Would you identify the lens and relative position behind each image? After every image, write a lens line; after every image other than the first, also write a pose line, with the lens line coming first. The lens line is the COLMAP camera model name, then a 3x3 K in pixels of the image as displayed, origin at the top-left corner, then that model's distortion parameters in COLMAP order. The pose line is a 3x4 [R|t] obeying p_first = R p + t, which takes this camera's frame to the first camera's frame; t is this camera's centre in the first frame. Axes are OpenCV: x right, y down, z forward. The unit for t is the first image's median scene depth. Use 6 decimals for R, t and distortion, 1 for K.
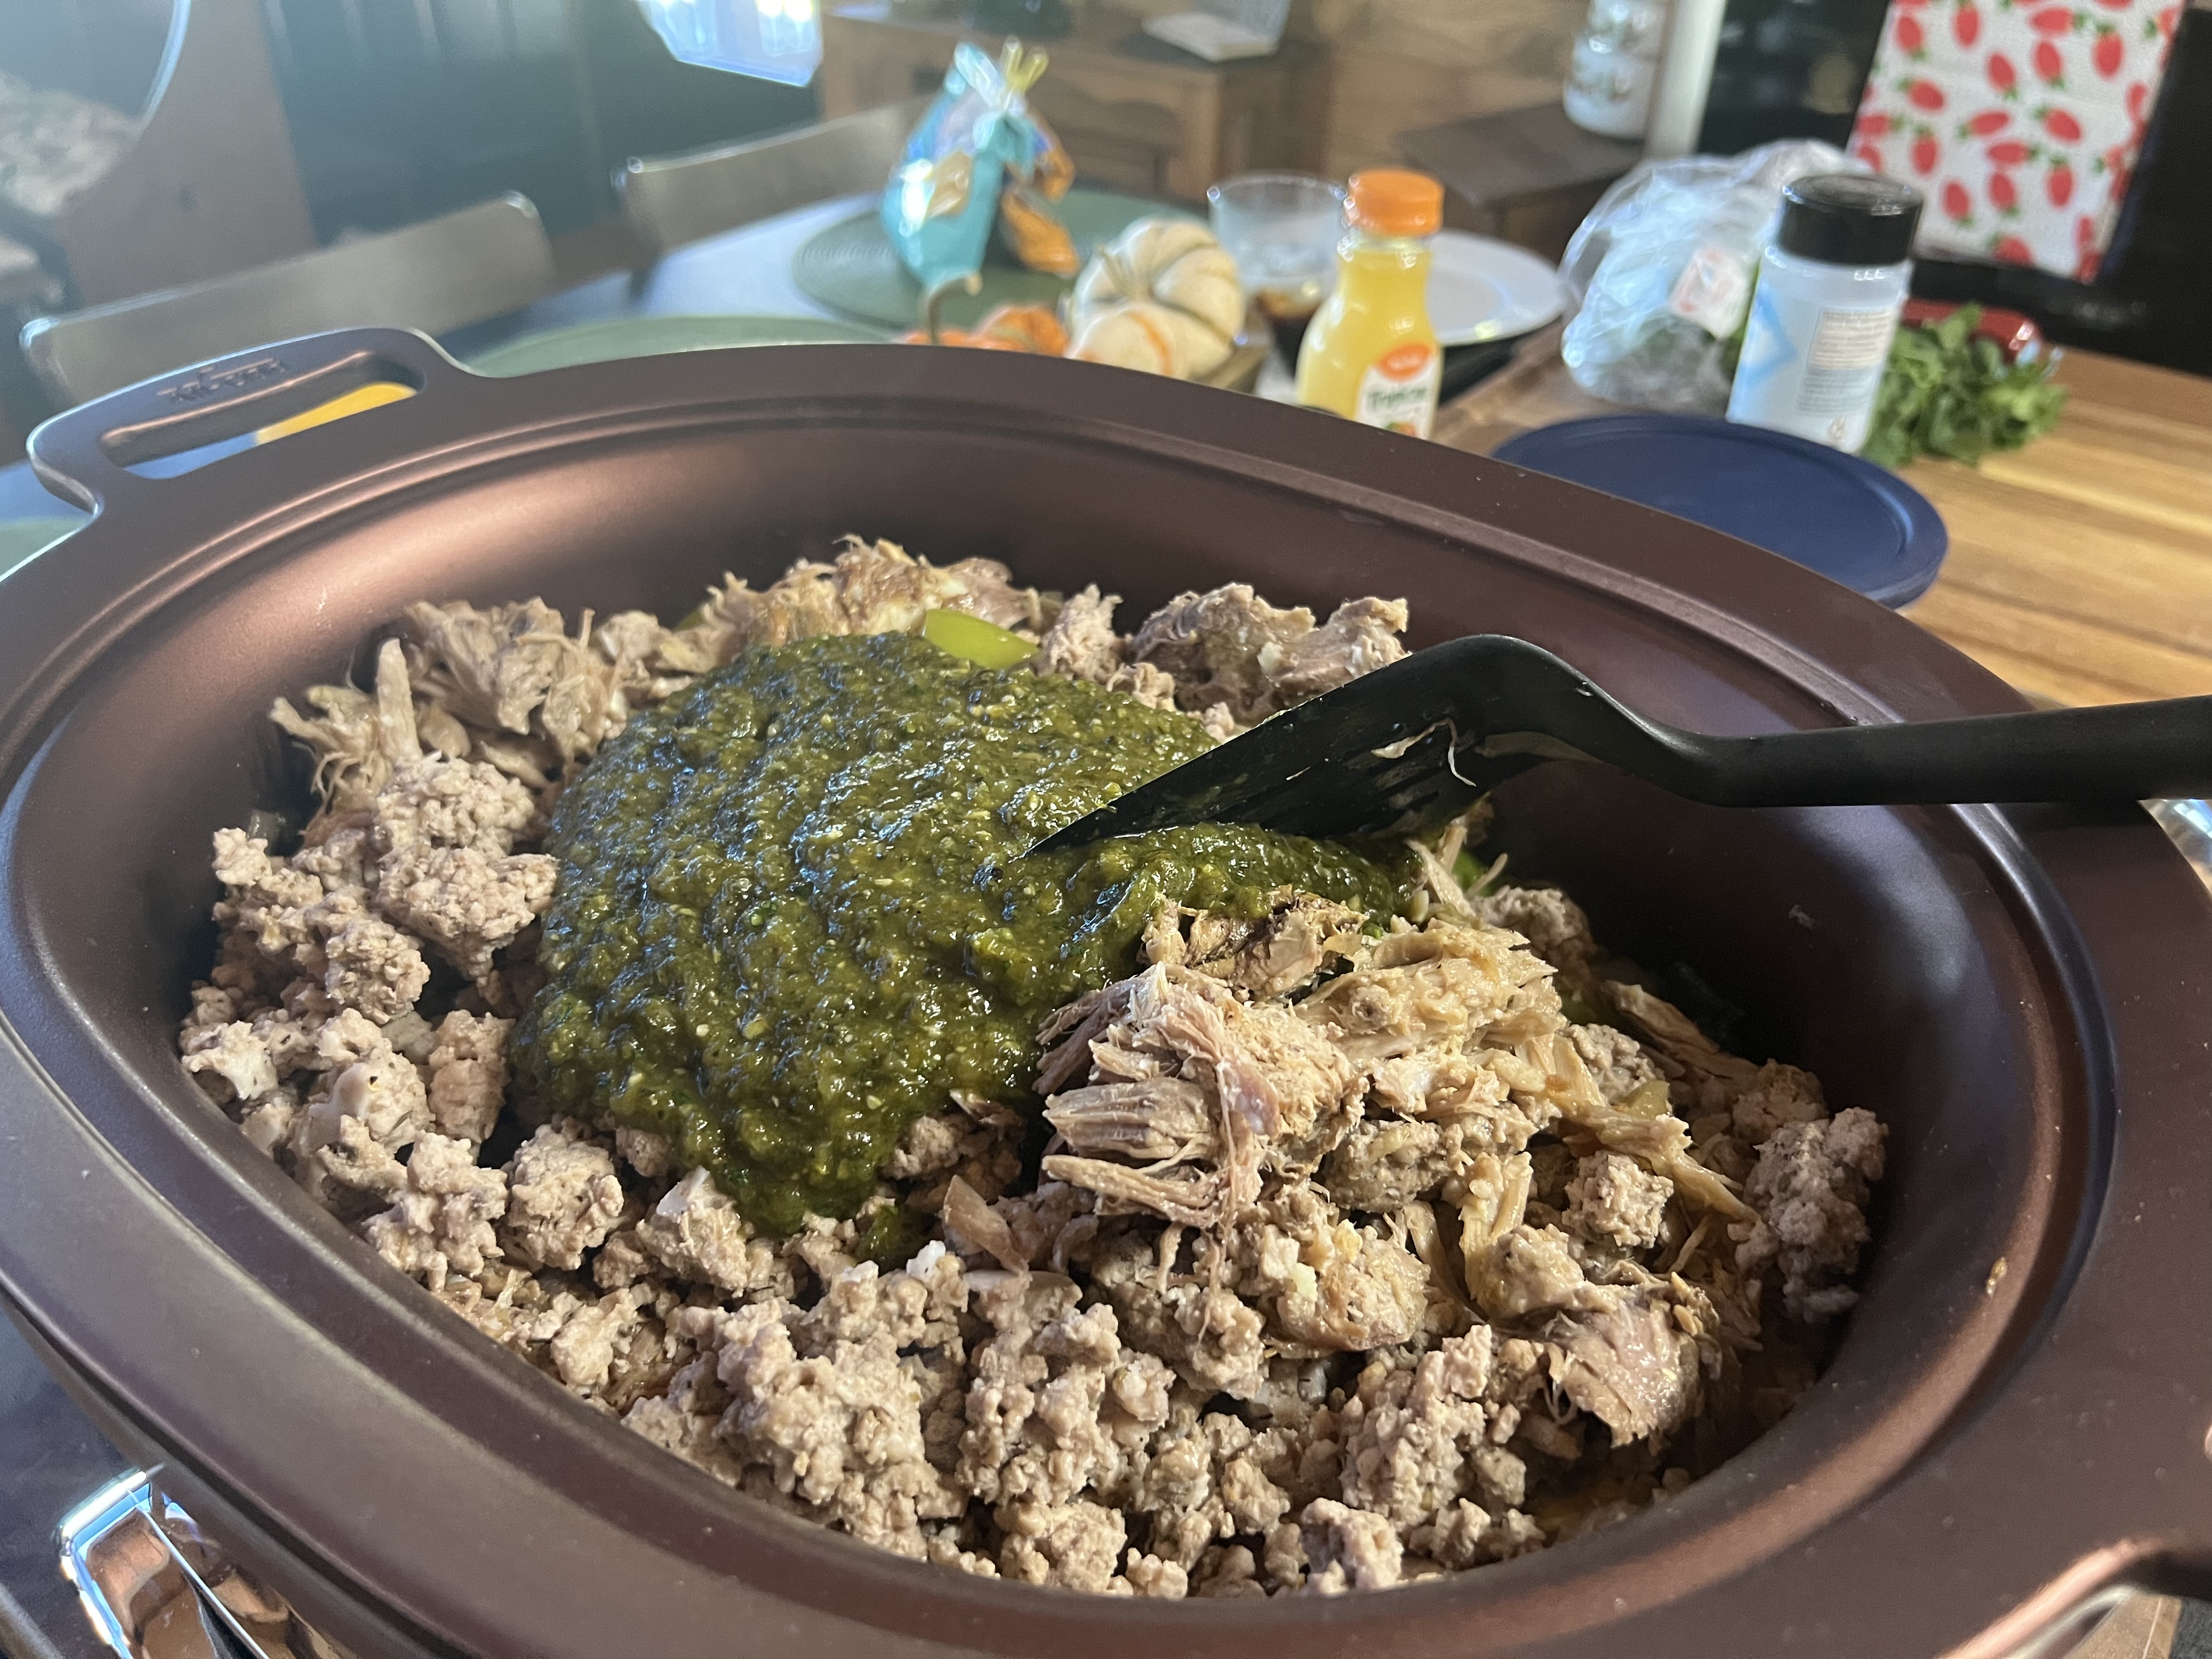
lens RADIAL K [[1701.3, 0, 1107.6], [0, 1701.3, 833.2], [0, 0, 1]] dist [0.028808, -0.042701]
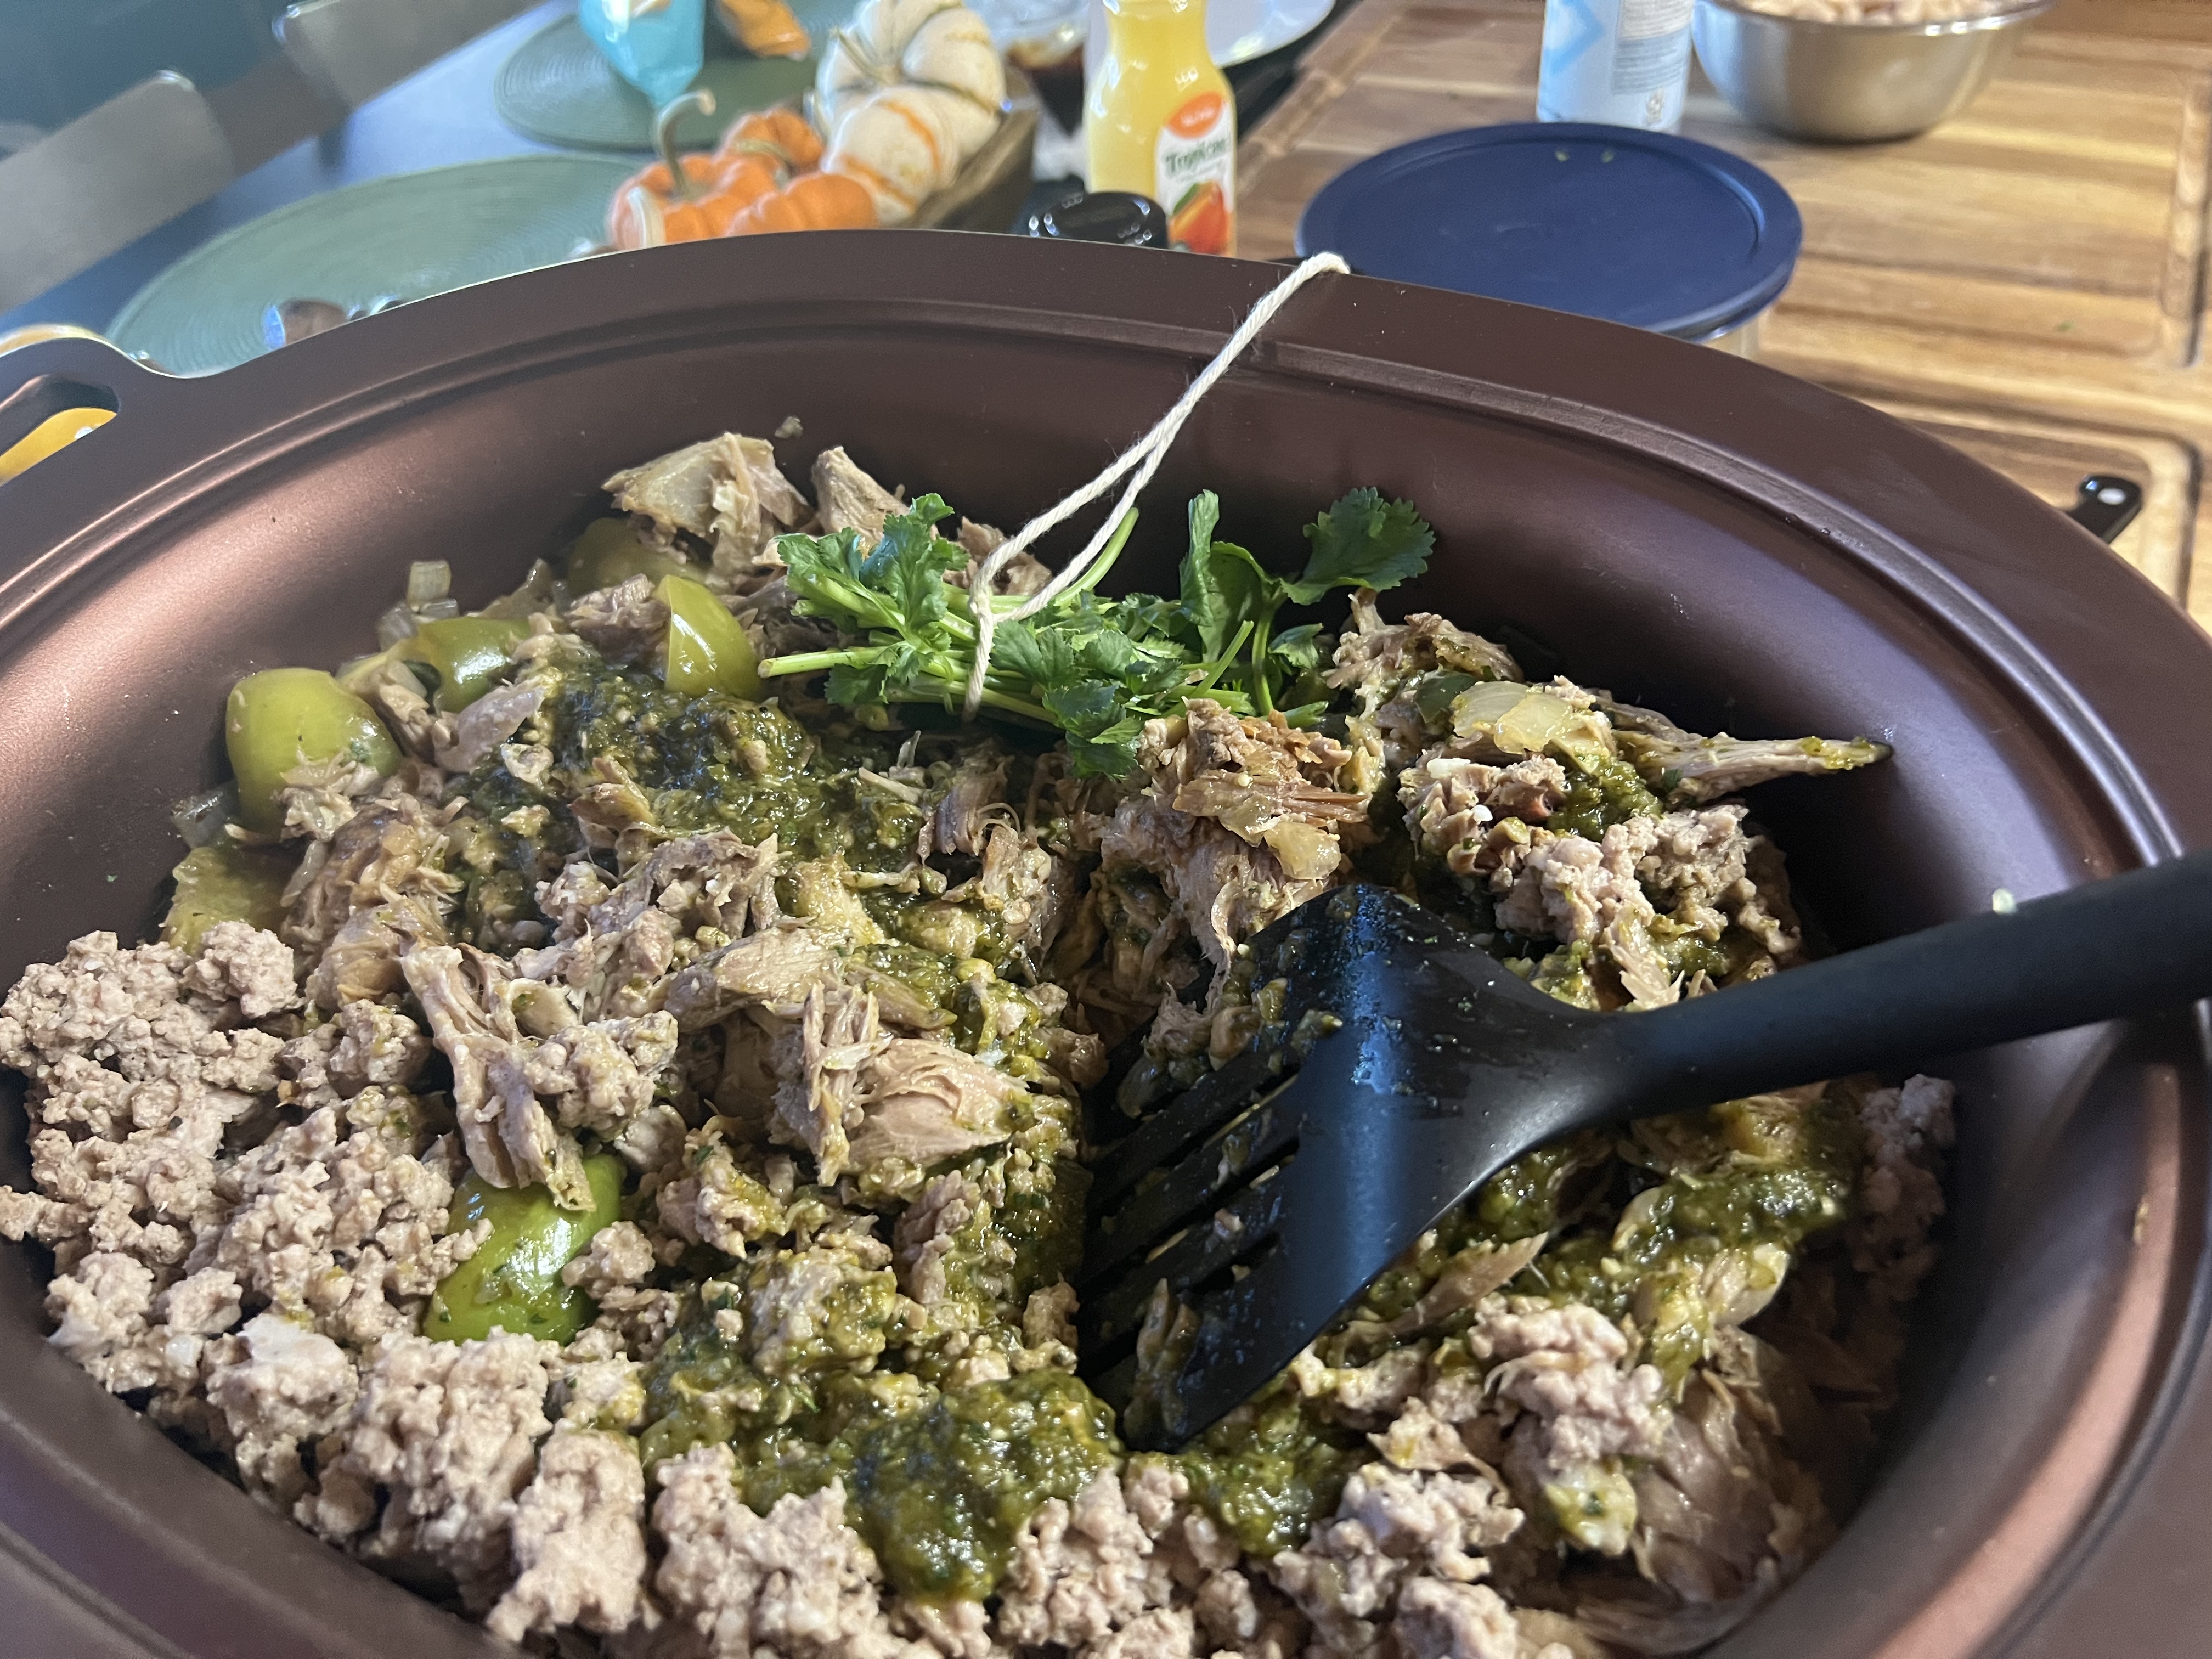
lens RADIAL K [[1701.3, 0, 1098.0], [0, 1701.3, 829.0], [0, 0, 1]] dist [0.028808, -0.042701]
pose [[0.977915, -0.199997, 0.060687, -0.008076], [0.189530, 0.970984, 0.145837, -0.041708], [-0.088093, -0.131114, 0.987446, 0.044497]]
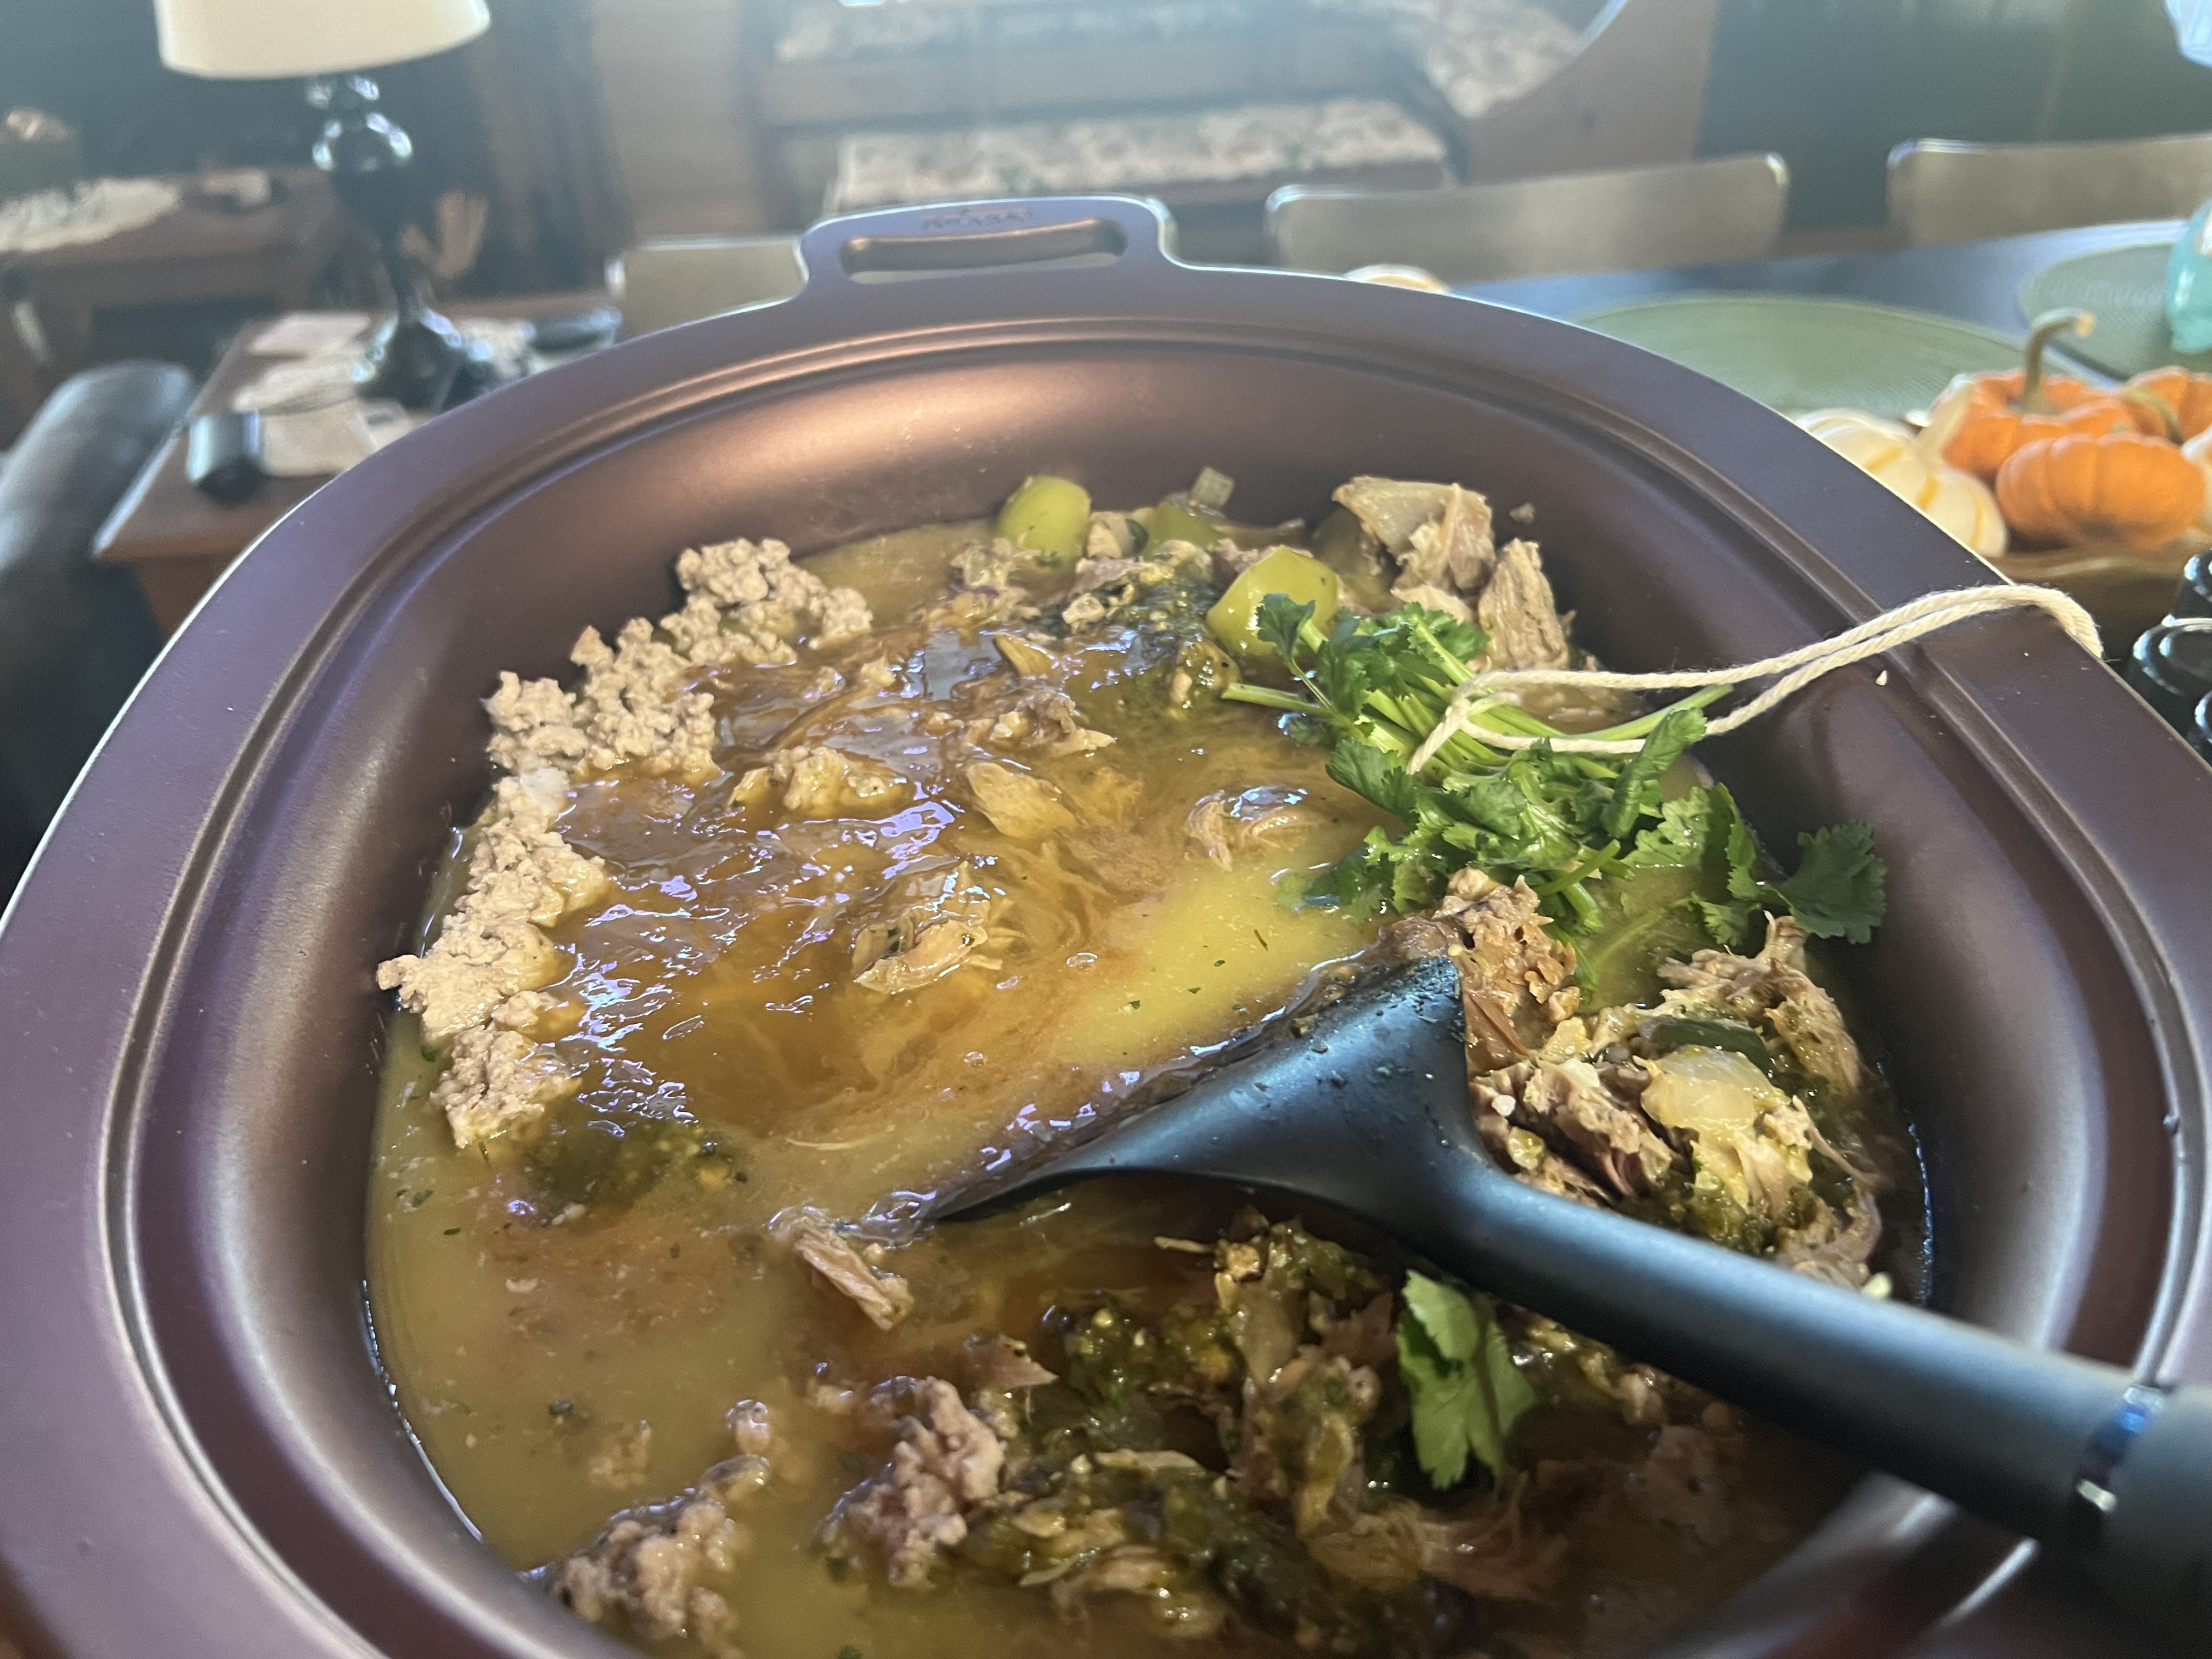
lens RADIAL K [[1701.3, 0, 1110.3], [0, 1701.3, 830.6], [0, 0, 1]] dist [0.028808, -0.042701]
pose [[0.700906, 0.392285, -0.595687, 0.173975], [-0.380567, 0.912038, 0.152826, -0.043863], [0.603241, 0.119583, 0.788543, 0.086581]]
